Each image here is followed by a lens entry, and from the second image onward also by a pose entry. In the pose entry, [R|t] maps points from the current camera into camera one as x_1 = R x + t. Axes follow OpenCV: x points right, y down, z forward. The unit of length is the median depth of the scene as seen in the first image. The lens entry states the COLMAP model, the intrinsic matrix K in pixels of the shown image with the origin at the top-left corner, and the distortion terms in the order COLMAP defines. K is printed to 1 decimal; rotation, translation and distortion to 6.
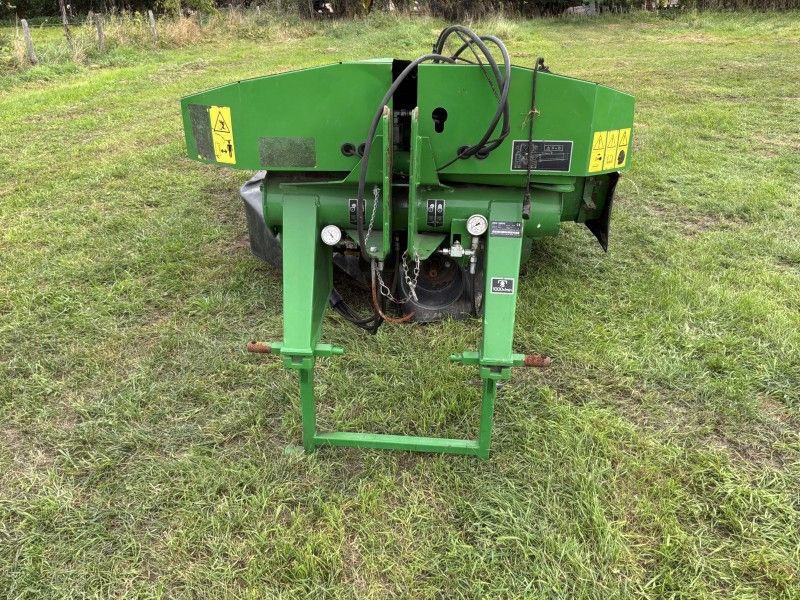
lens RADIAL K [[654.1, 0, 395.2], [0, 654.1, 298.4], [0, 0, 1]] dist [0.084874, -0.127356]
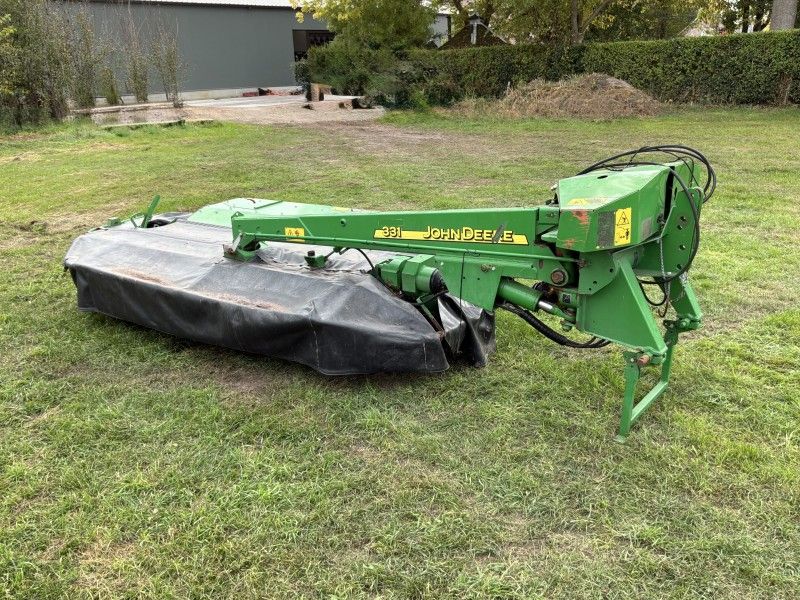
lens RADIAL K [[658.3, 0, 400.0], [0, 658.3, 300.0], [0, 0, 1]] dist [0.071838, -0.125220]
pose [[0.568181, -0.273177, 0.776238, -1.689472], [0.378320, 0.924408, 0.048405, -0.339894], [-0.730784, 0.266164, 0.628580, 0.433832]]
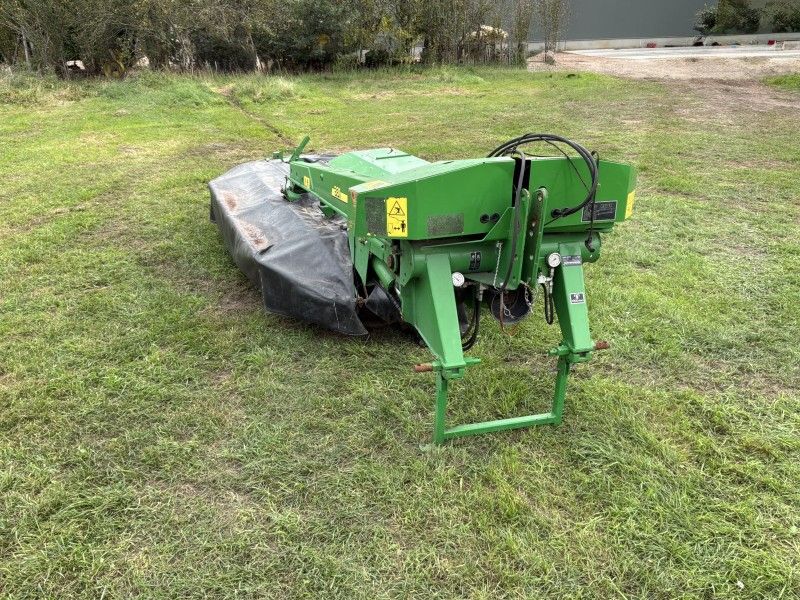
lens RADIAL K [[654.1, 0, 395.2], [0, 654.1, 298.4], [0, 0, 1]] dist [0.084874, -0.127356]
pose [[0.933676, -0.132514, 0.332700, -0.706850], [0.154058, 0.987288, -0.039108, -0.023466], [-0.323289, 0.087769, 0.942221, -0.271587]]
